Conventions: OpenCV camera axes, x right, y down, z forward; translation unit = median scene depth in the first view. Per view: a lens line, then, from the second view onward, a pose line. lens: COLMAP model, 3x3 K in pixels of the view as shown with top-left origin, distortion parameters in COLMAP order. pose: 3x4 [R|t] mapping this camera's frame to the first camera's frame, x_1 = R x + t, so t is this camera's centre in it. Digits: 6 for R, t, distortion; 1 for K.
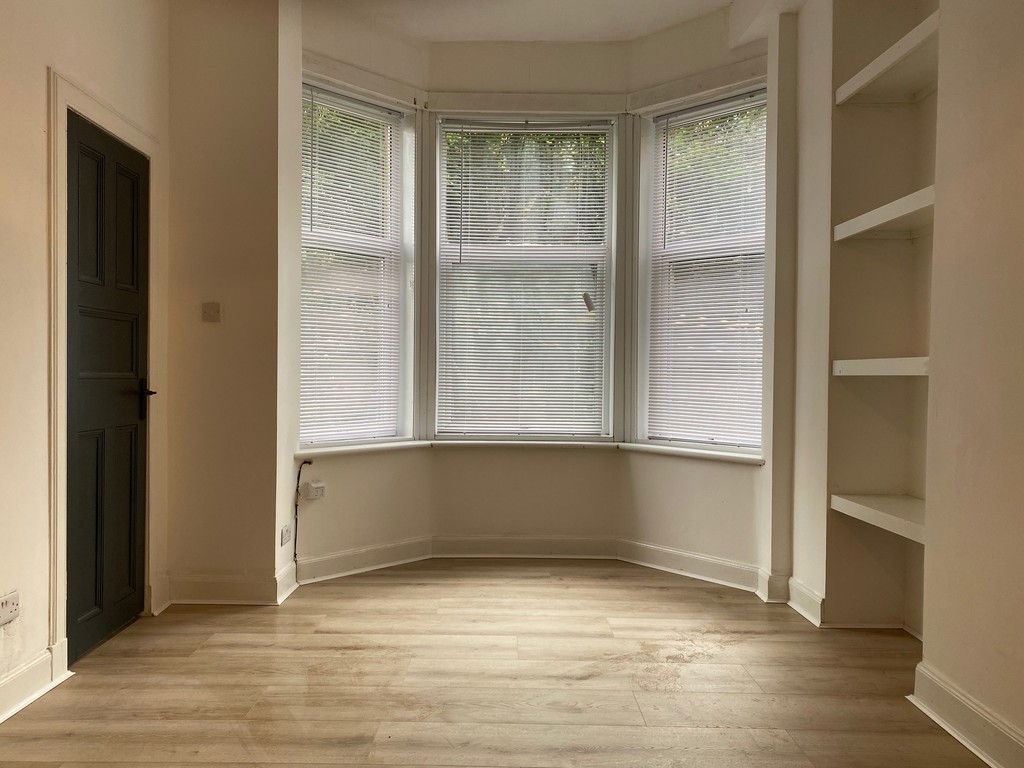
lens RADIAL K [[803.9, 0, 510.1], [0, 803.9, 392.9], [0, 0, 1]] dist [0.095908, -0.103379]
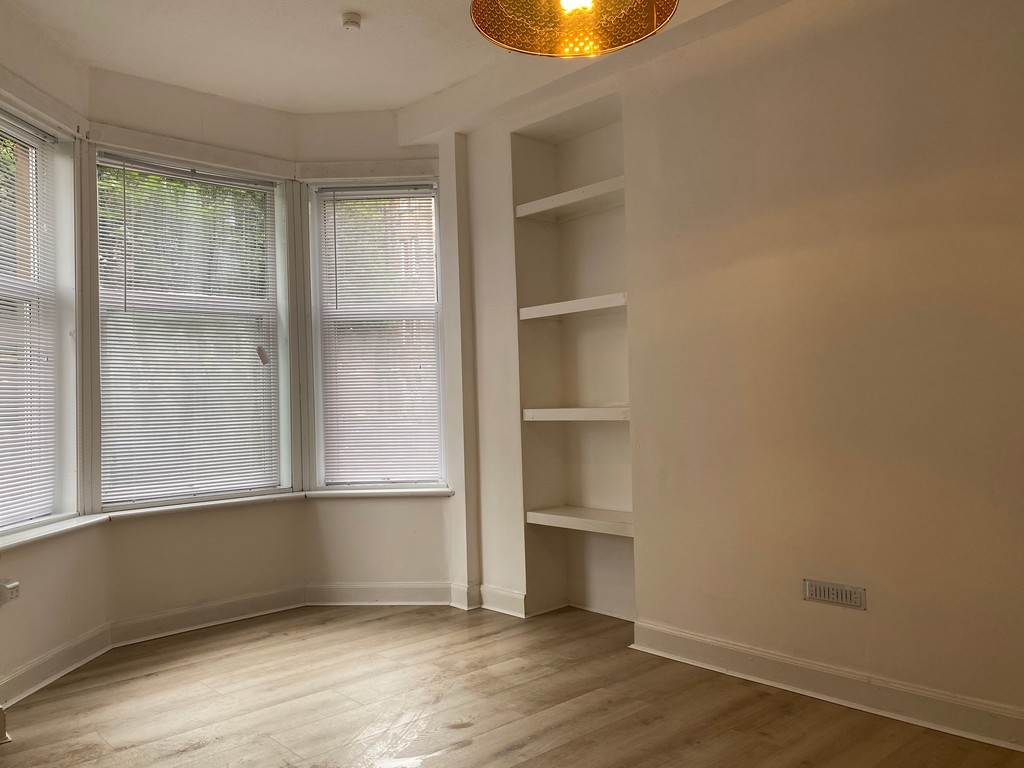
lens RADIAL K [[795.0, 0, 512.0], [0, 795.0, 384.0], [0, 0, 1]] dist [0.093500, -0.076270]
pose [[0.745455, -0.015782, 0.666369, -0.364399], [0.052902, 0.997967, -0.035544, -0.026803], [-0.664453, 0.061749, 0.744774, 0.047367]]
